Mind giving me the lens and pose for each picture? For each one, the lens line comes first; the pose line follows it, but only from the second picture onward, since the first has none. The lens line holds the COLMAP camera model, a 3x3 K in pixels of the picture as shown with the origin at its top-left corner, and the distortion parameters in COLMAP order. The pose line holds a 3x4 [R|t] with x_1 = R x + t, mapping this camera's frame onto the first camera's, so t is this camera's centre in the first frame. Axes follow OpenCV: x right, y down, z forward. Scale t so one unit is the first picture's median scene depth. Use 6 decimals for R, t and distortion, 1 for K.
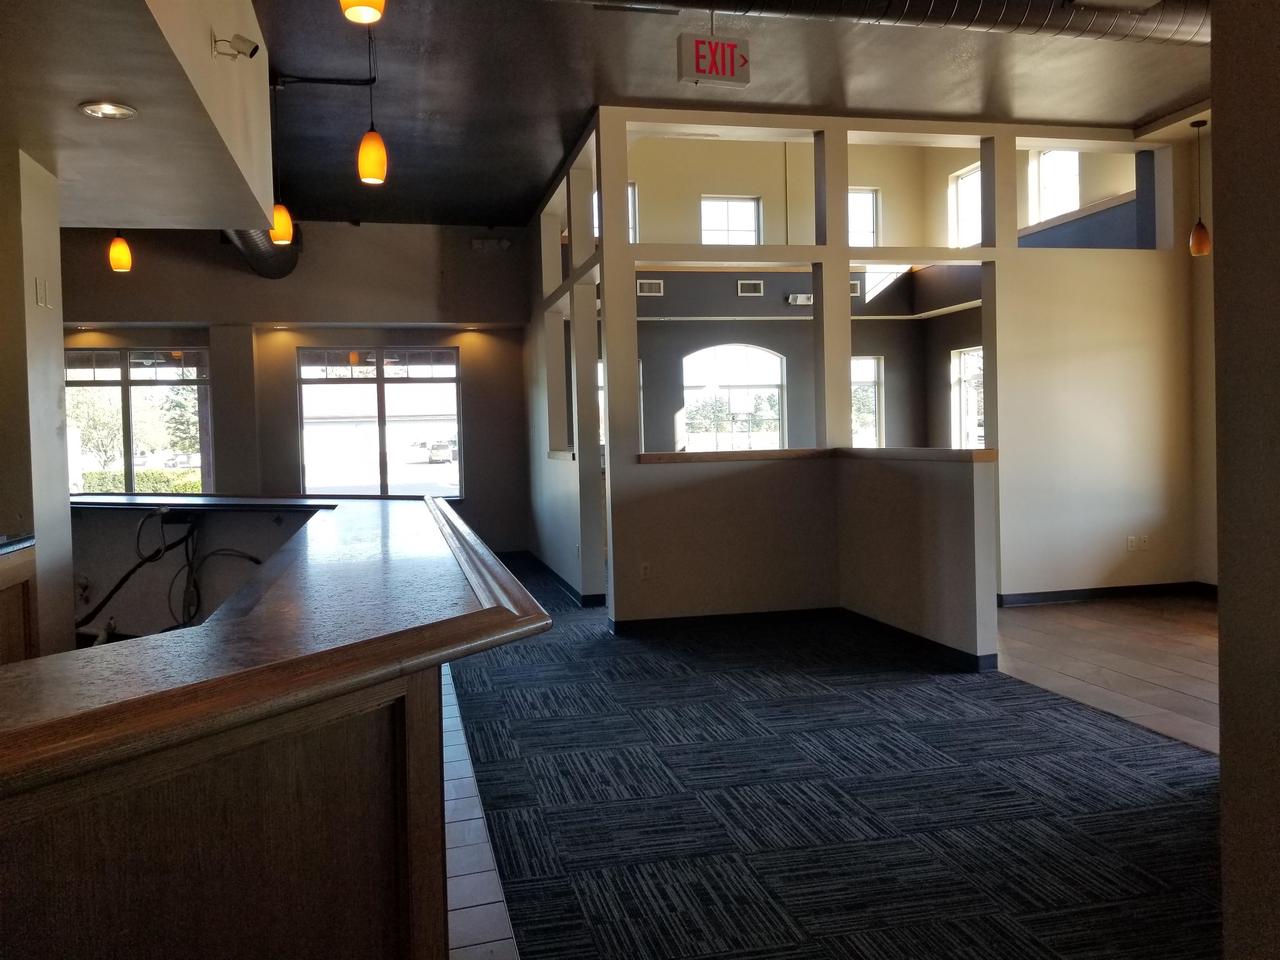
lens RADIAL K [[1008.4, 0, 630.2], [0, 1008.4, 472.6], [0, 0, 1]] dist [0.005797, -0.019851]
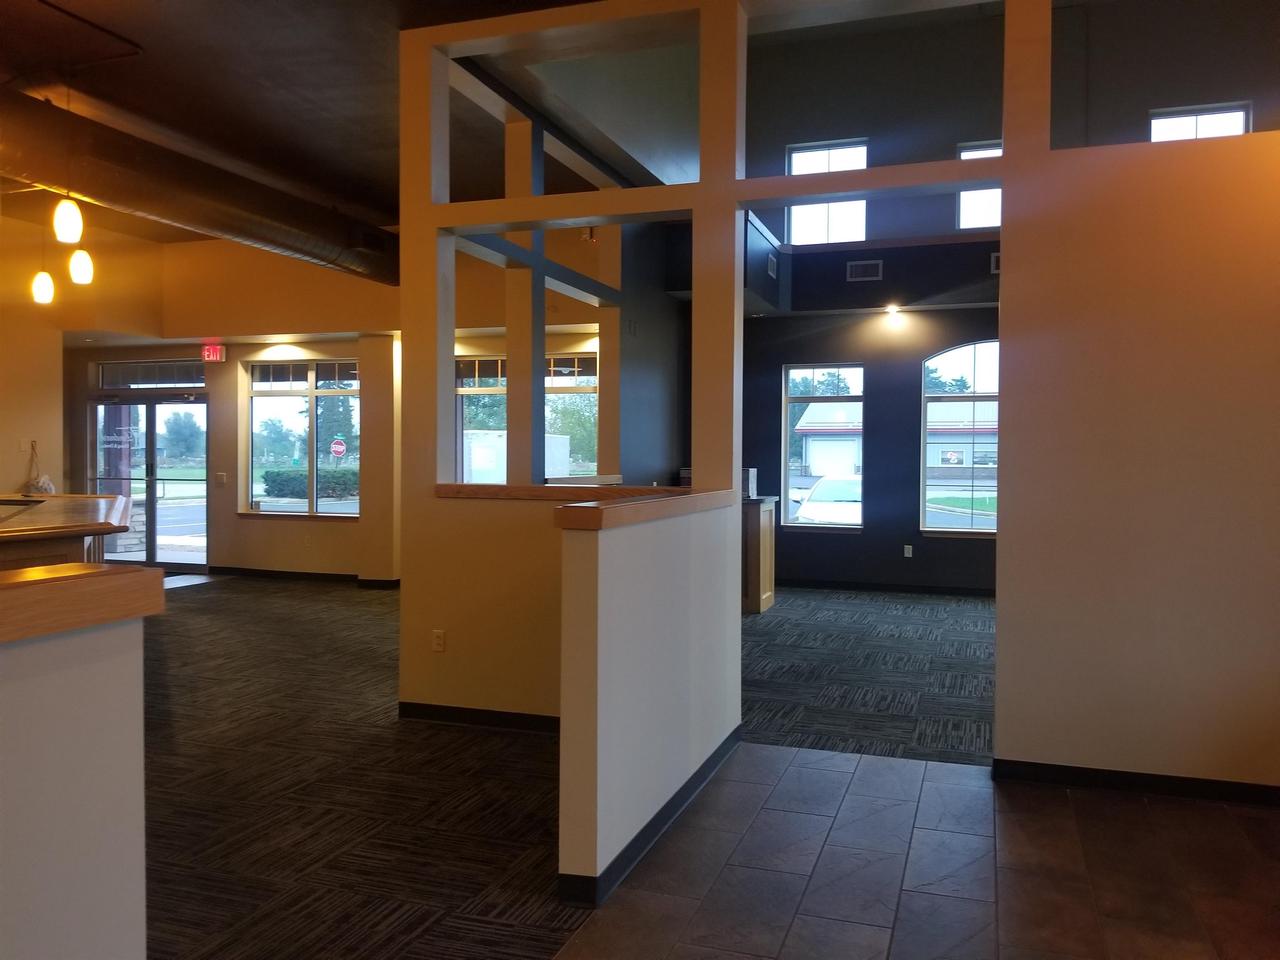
lens RADIAL K [[1008.4, 0, 638.2], [0, 1008.4, 480.7], [0, 0, 1]] dist [0.005797, -0.019851]
pose [[0.837945, 0.043381, -0.544028, 0.537788], [-0.045298, 0.998925, 0.009883, -0.034036], [0.543872, 0.016362, 0.839009, 0.451937]]
